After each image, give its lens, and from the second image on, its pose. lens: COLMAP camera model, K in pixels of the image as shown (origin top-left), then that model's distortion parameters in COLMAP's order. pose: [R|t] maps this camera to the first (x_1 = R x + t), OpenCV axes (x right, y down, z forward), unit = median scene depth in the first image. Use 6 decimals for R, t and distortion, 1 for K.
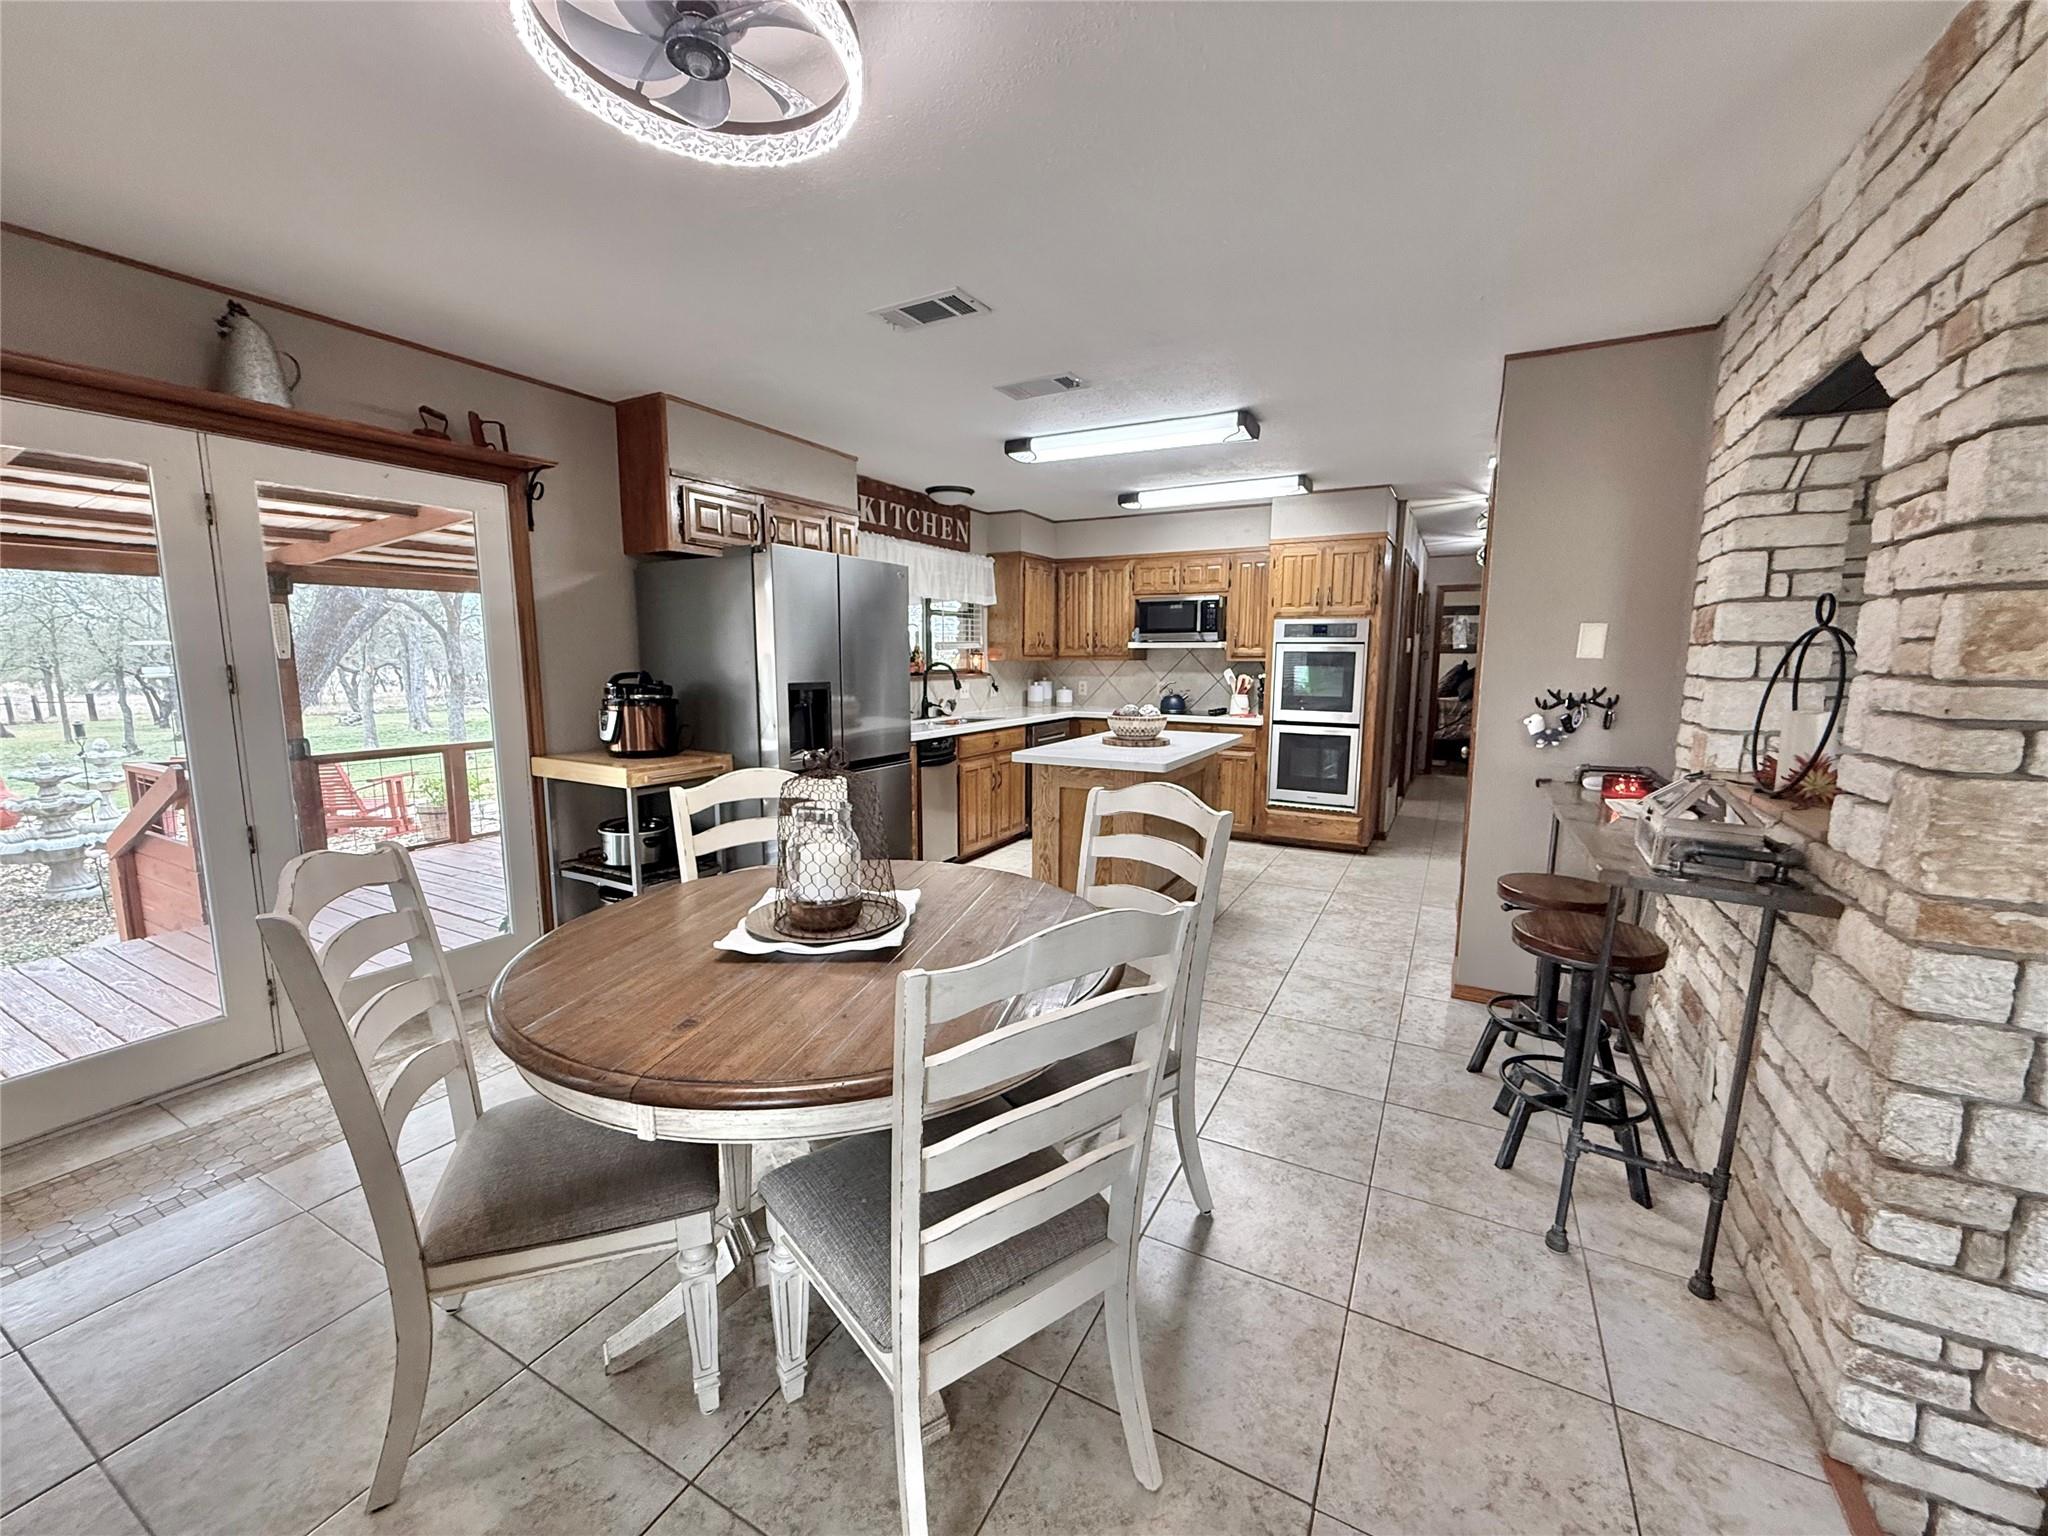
lens RADIAL K [[813.0, 0, 1019.2], [0, 813.0, 755.7], [0, 0, 1]] dist [-0.001762, 0.000372]
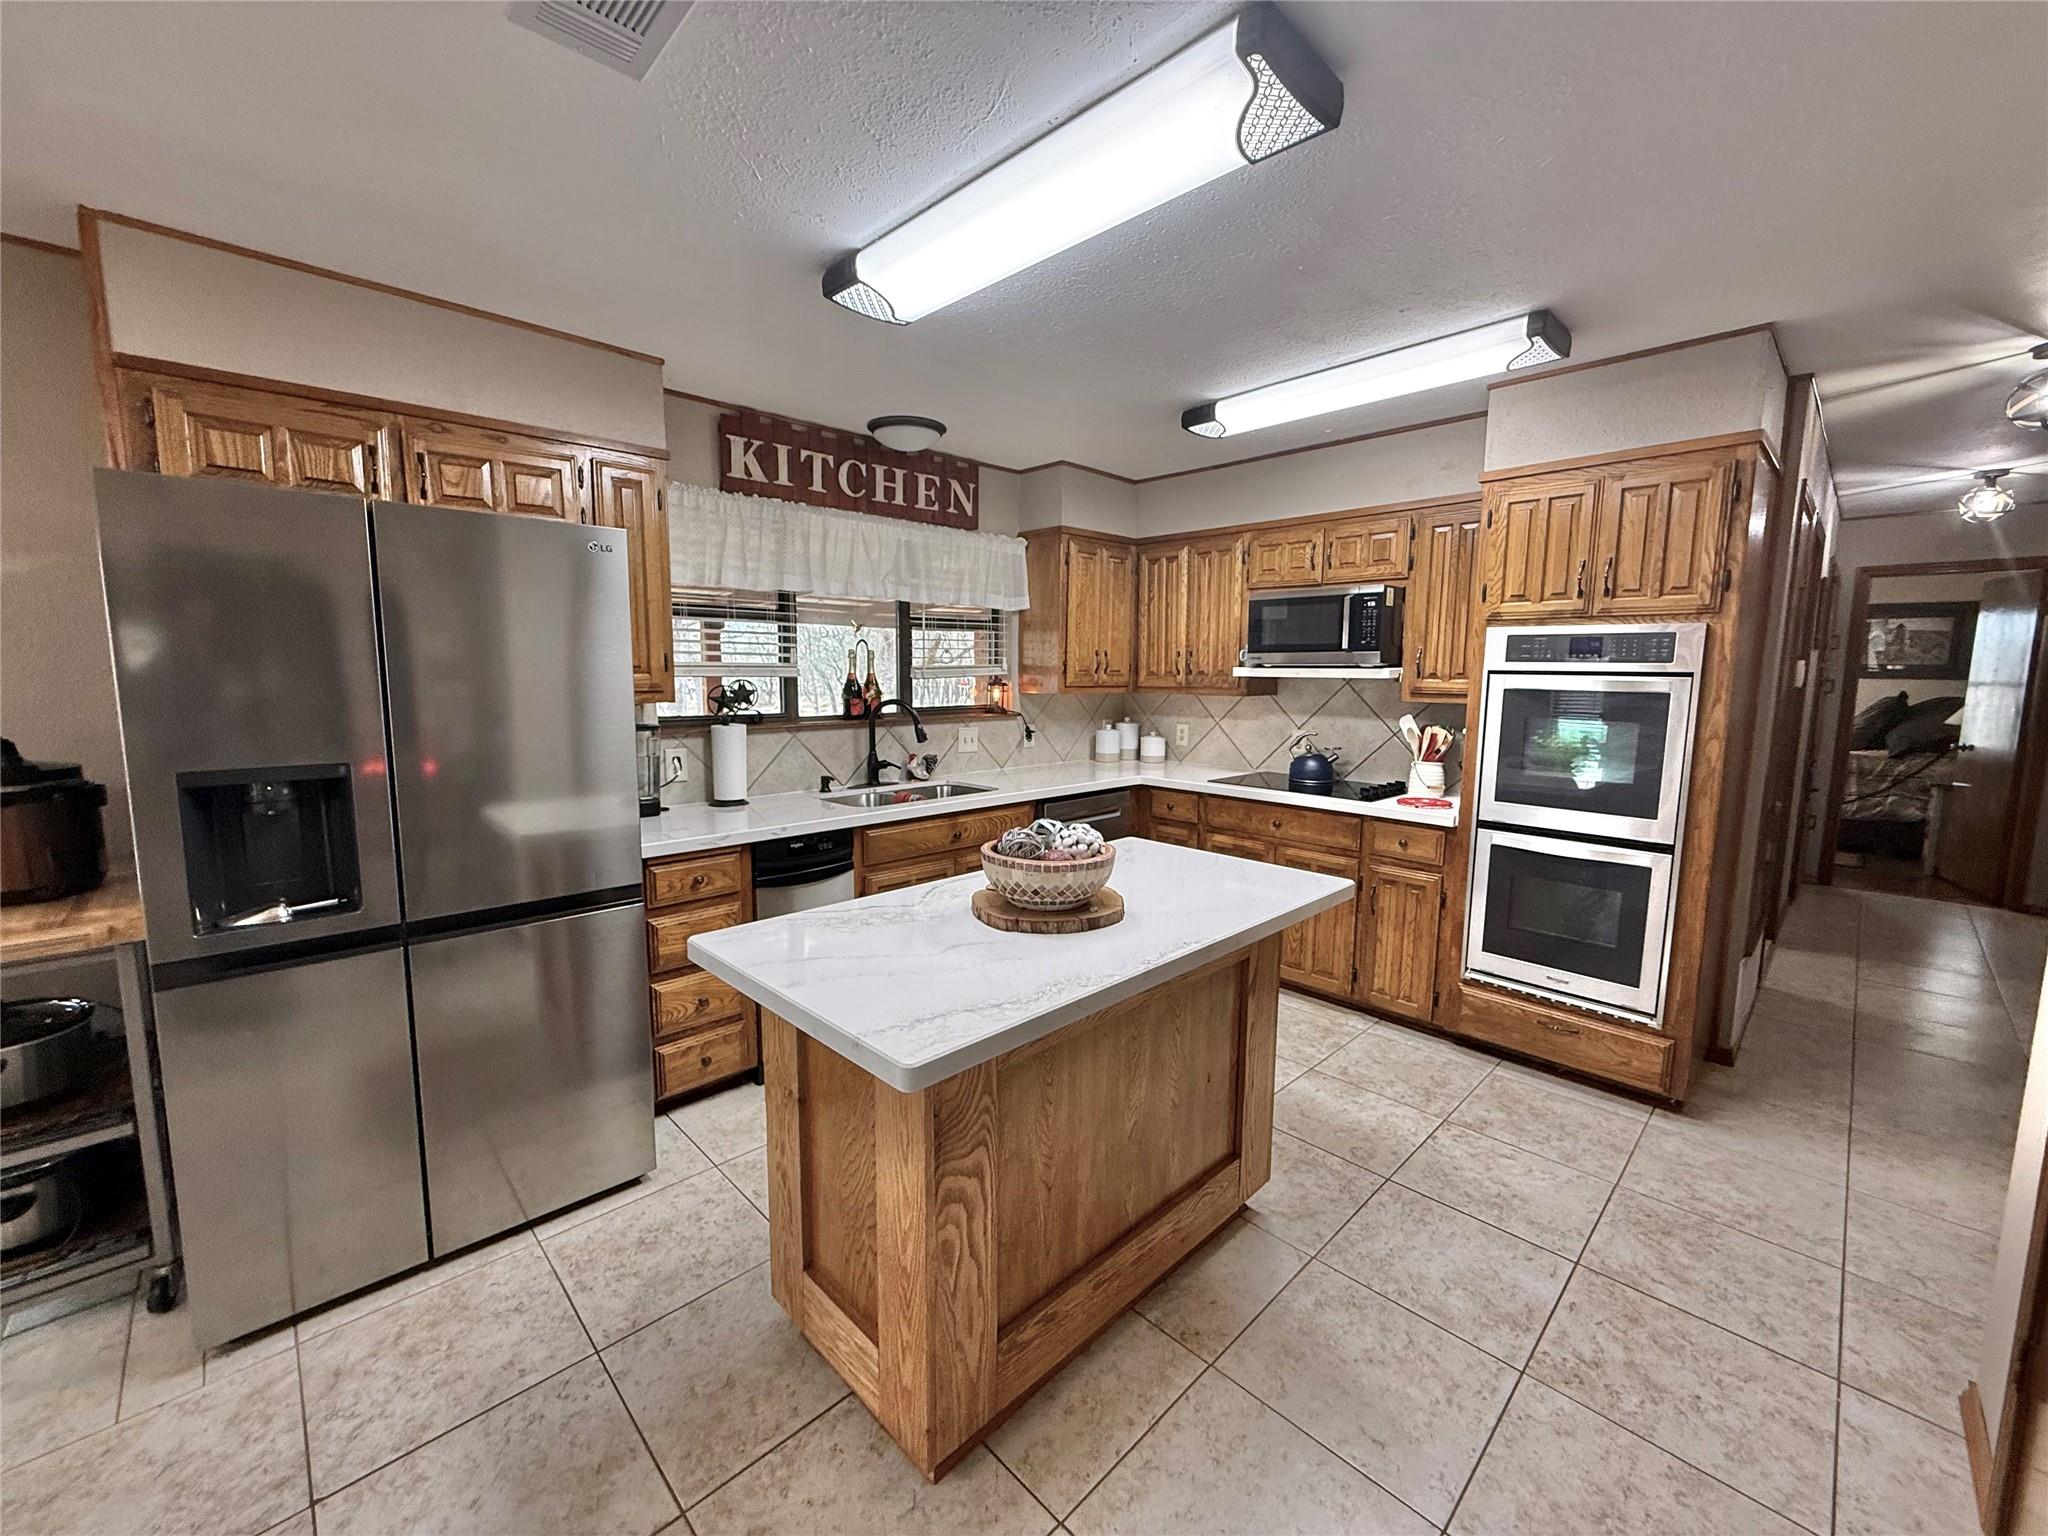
lens RADIAL K [[813.0, 0, 1020.3], [0, 813.0, 760.4], [0, 0, 1]] dist [-0.001762, 0.000372]
pose [[0.953872, 0.037107, -0.297911, 0.177329], [-0.040344, 0.999175, -0.004724, -0.064267], [0.297490, 0.016525, 0.954582, 0.395699]]
